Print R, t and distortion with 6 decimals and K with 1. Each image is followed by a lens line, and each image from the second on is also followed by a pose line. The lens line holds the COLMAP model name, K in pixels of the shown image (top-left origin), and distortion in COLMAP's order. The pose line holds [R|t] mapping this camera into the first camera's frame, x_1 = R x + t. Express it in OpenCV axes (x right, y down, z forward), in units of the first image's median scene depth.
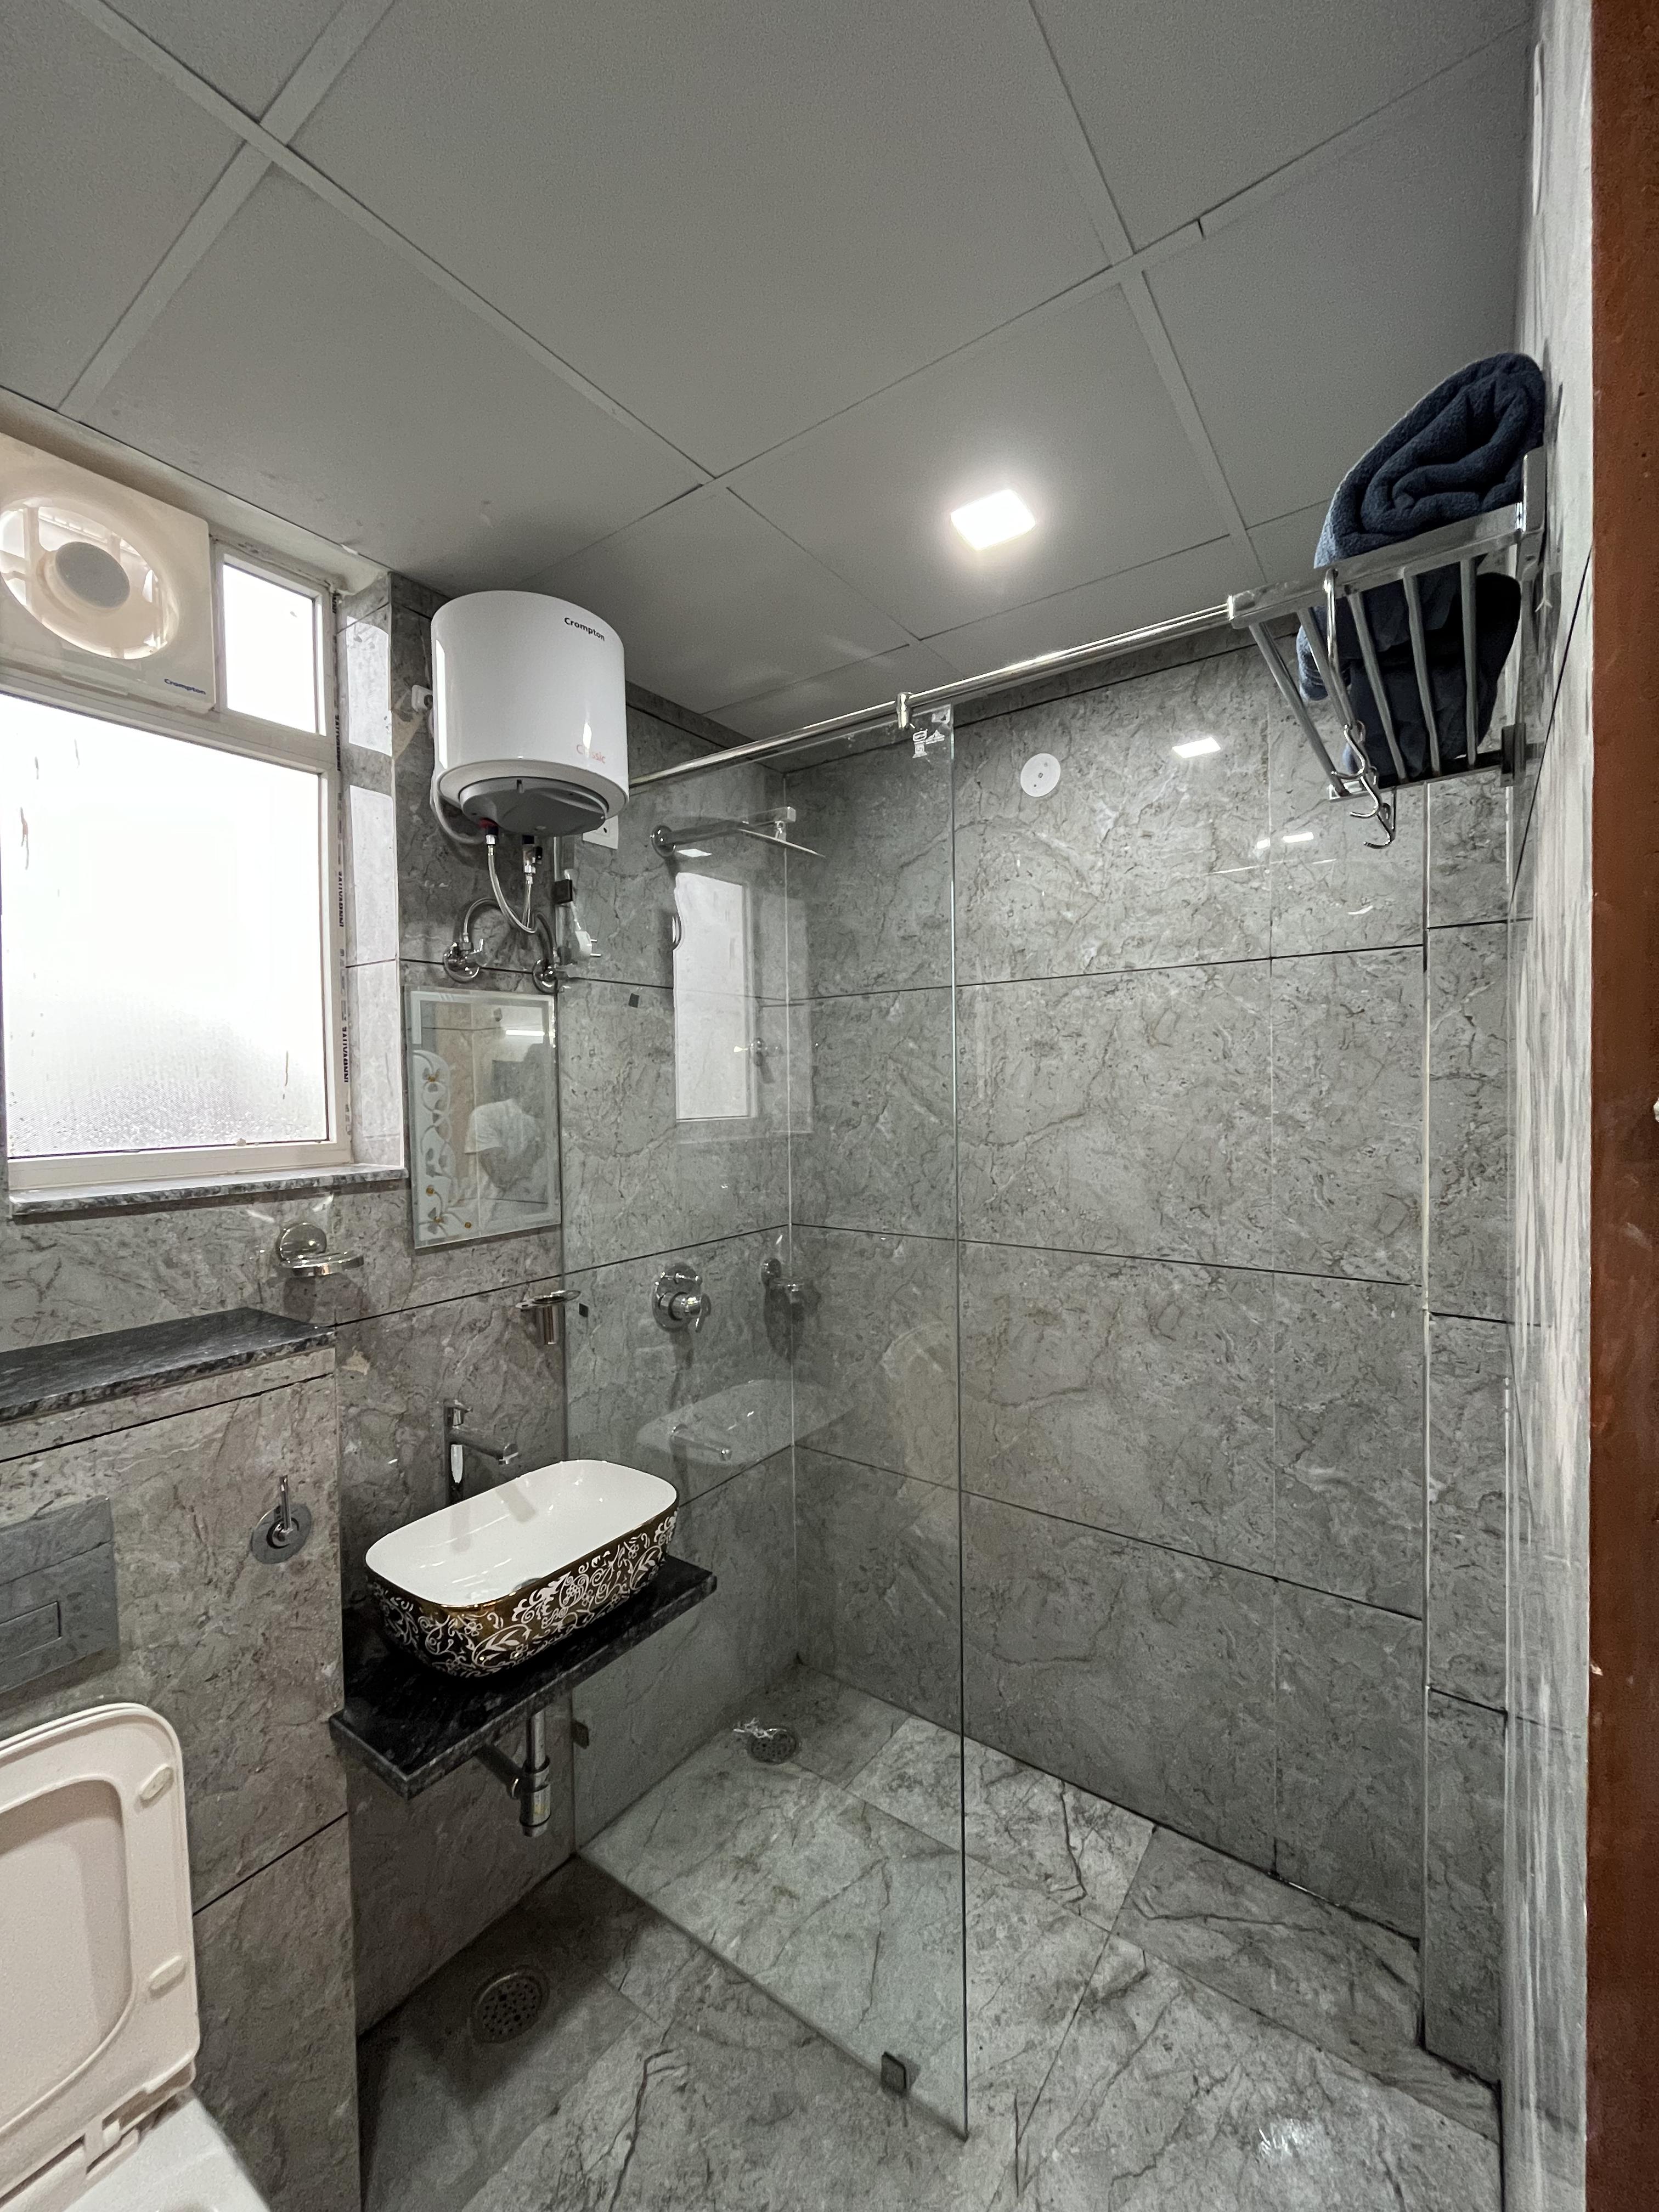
lens RADIAL K [[899.9, 0, 829.5], [0, 899.9, 1106.0], [0, 0, 1]] dist [-0.004234, 0.002165]
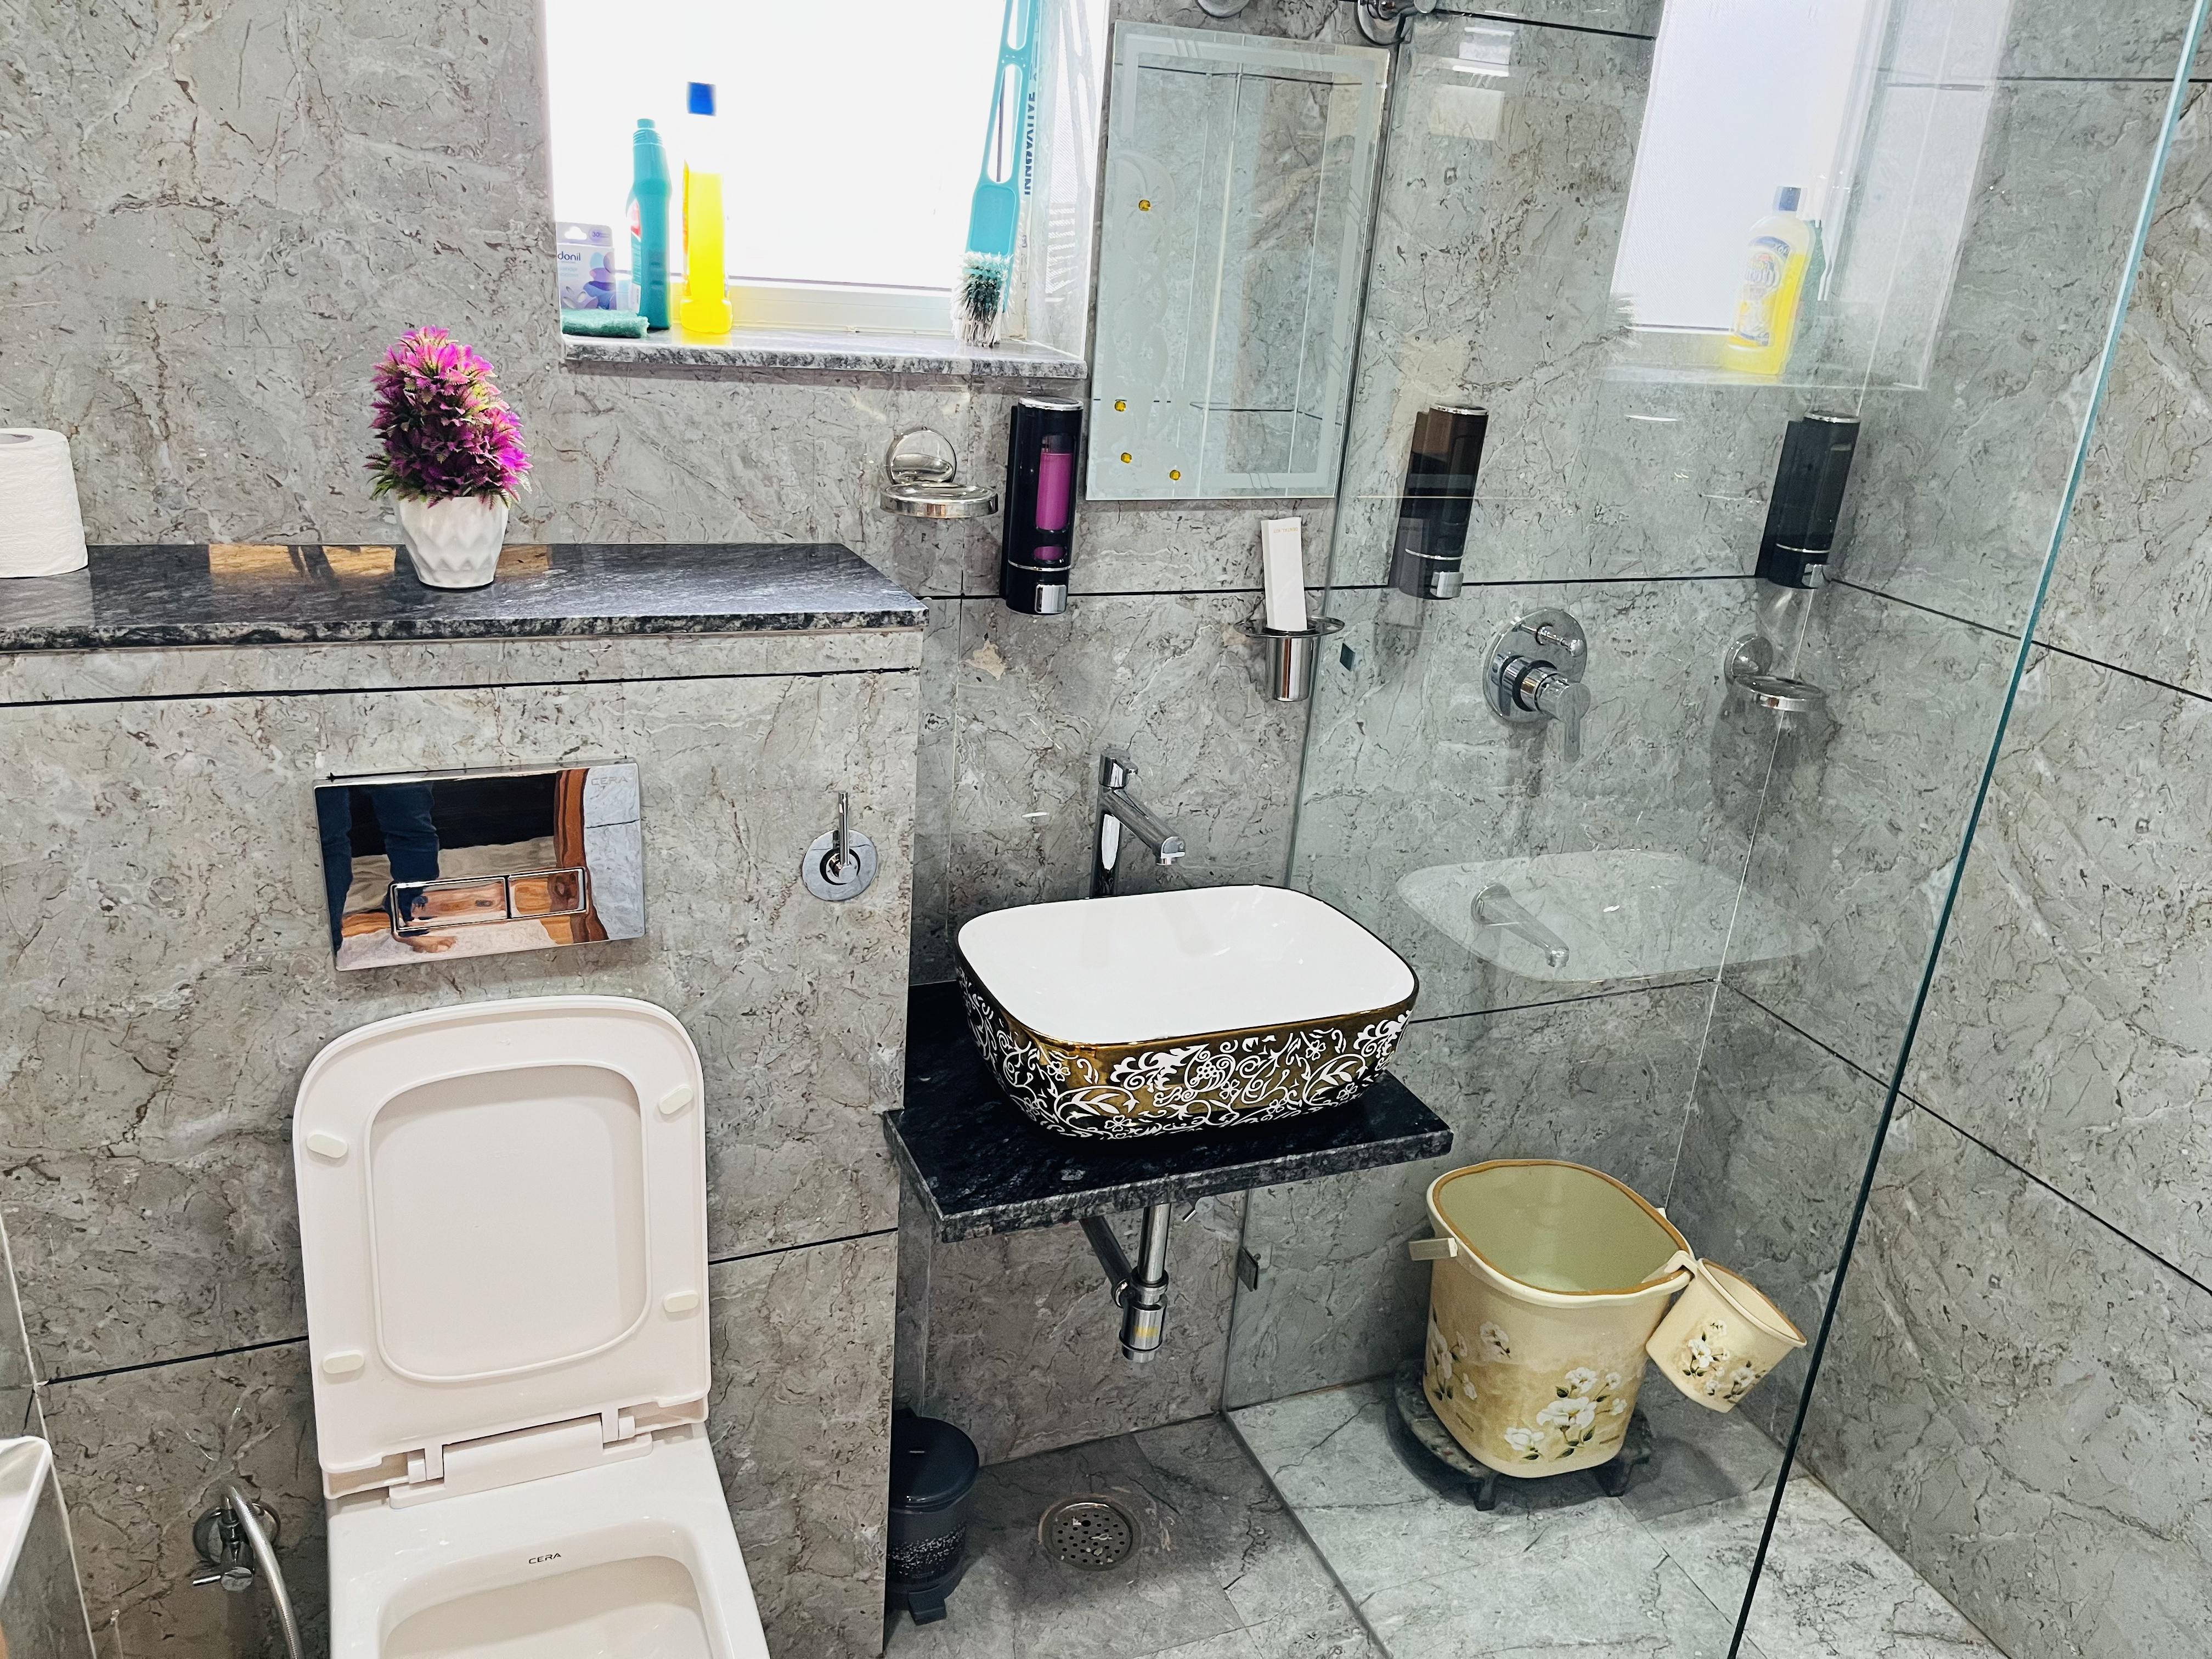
lens RADIAL K [[1681.8, 0, 1113.3], [0, 1681.8, 849.2], [0, 0, 1]] dist [0.079716, -0.107483]
pose [[0.848550, 0.273508, -0.452941, 0.155523], [-0.105435, 0.926272, 0.361805, -0.043214], [0.518504, -0.259254, 0.814826, 0.008080]]
